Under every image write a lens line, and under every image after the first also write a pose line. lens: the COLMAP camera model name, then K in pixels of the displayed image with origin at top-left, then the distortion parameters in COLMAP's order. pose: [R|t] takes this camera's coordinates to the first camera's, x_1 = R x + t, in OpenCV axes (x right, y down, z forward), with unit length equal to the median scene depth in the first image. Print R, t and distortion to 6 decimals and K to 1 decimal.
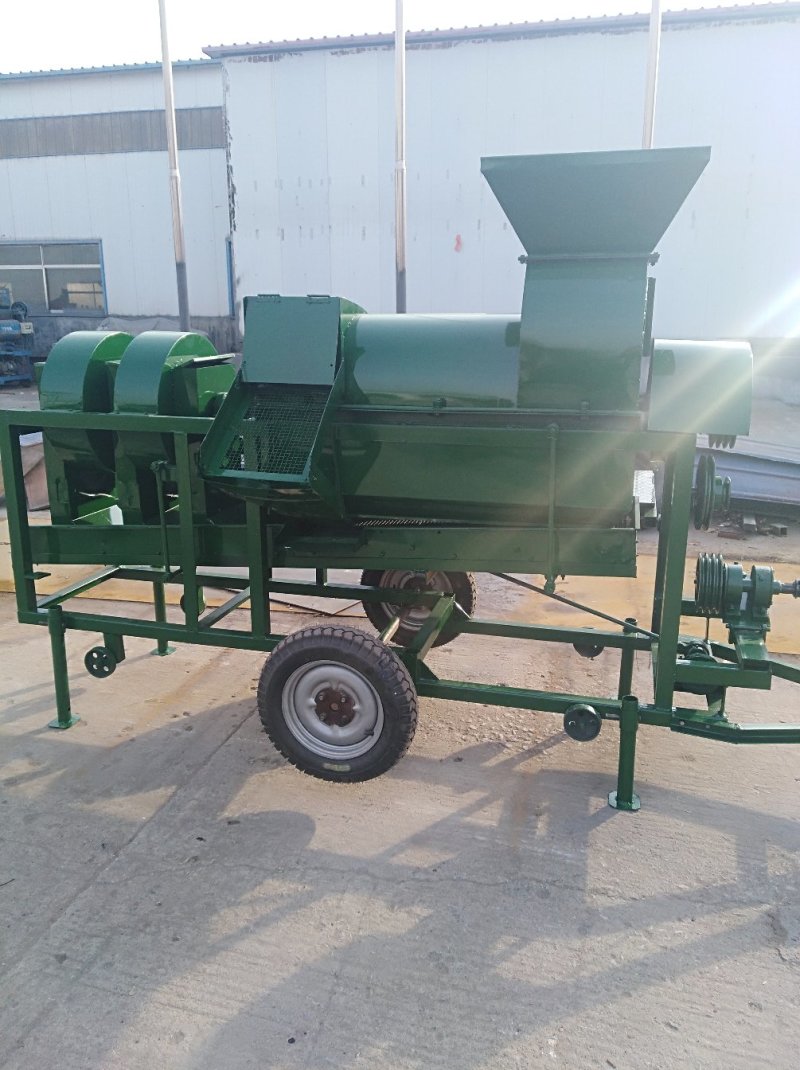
lens RADIAL K [[842.5, 0, 394.9], [0, 842.5, 538.1], [0, 0, 1]] dist [0.058438, -0.088811]
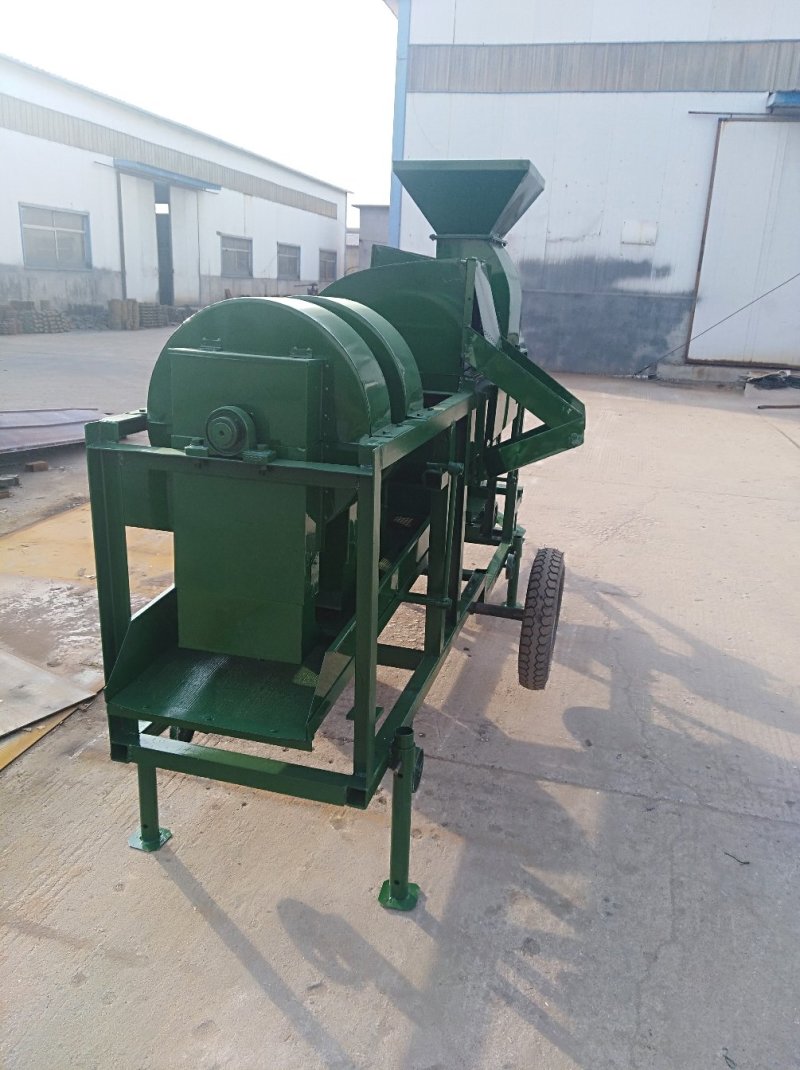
lens RADIAL K [[842.5, 0, 394.9], [0, 842.5, 538.1], [0, 0, 1]] dist [0.058438, -0.088811]
pose [[-0.018435, -0.292983, 0.955940, -1.348956], [0.215769, 0.932407, 0.289932, -0.345641], [-0.976270, 0.211607, 0.046028, 1.299122]]
